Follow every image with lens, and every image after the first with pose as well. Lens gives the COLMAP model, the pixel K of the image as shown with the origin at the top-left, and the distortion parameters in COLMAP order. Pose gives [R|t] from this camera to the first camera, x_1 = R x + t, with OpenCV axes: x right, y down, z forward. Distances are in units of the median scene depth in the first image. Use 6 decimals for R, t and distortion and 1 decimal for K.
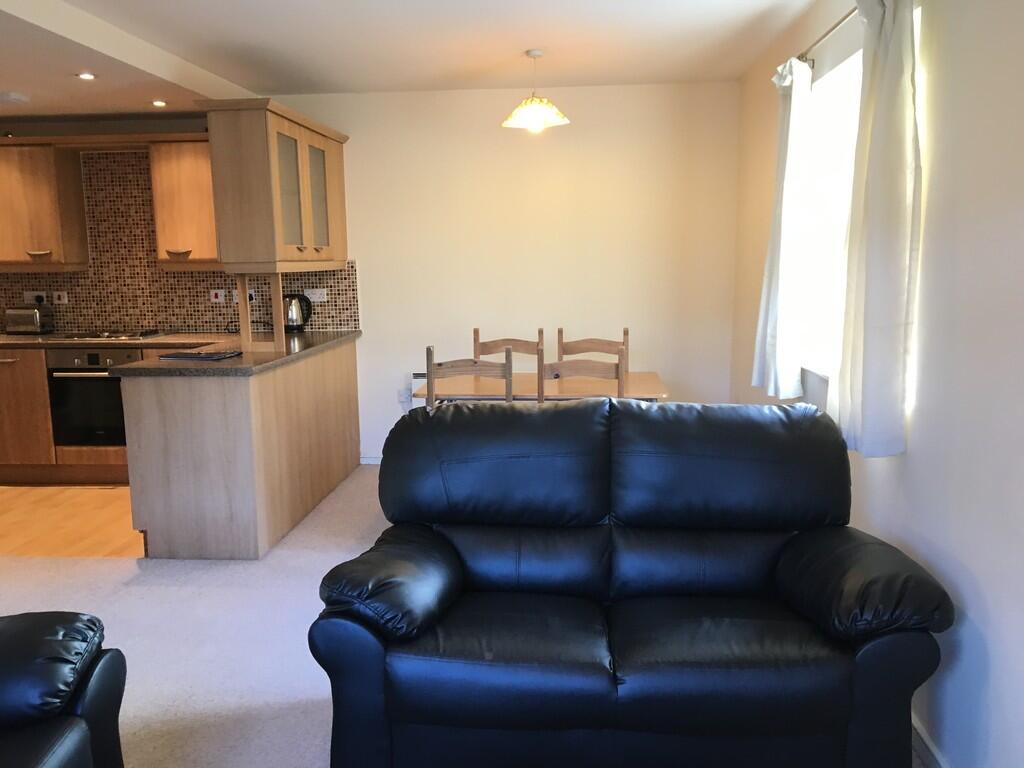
lens RADIAL K [[869.4, 0, 512.8], [0, 869.4, 387.1], [0, 0, 1]] dist [0.073864, -0.094270]
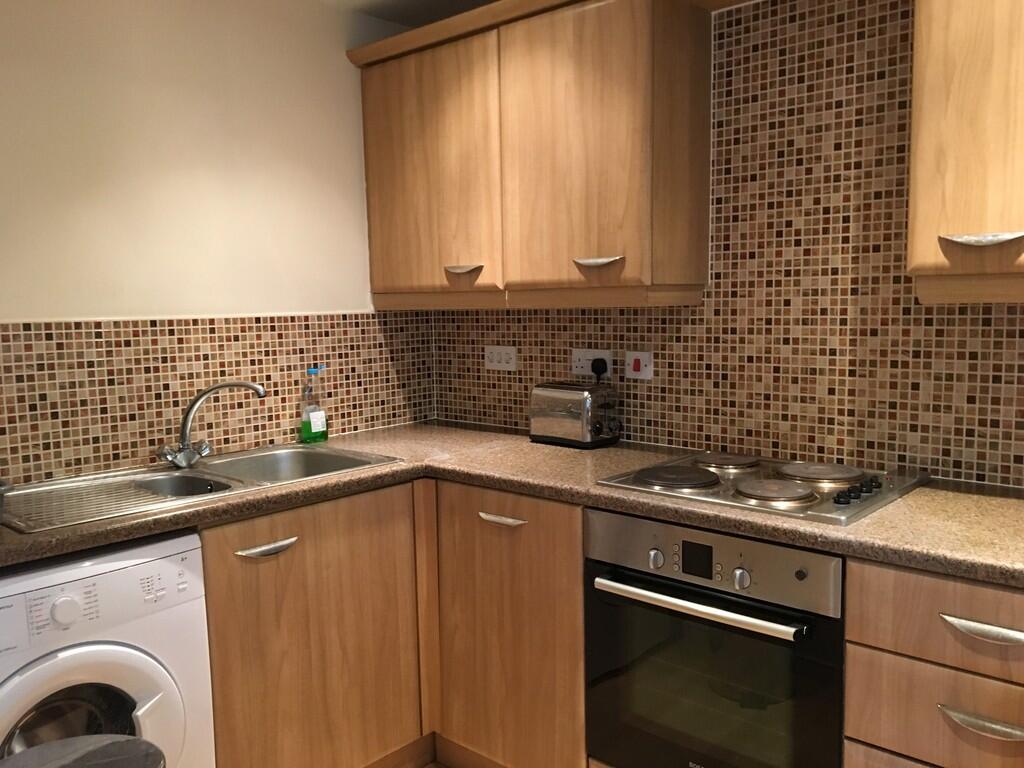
lens RADIAL K [[869.4, 0, 511.6], [0, 869.4, 387.7], [0, 0, 1]] dist [0.073864, -0.094270]
pose [[0.792127, 0.061830, -0.607217, -0.302157], [-0.086327, 0.996204, -0.011177, -0.080900], [0.604221, 0.061273, 0.794458, 0.622336]]
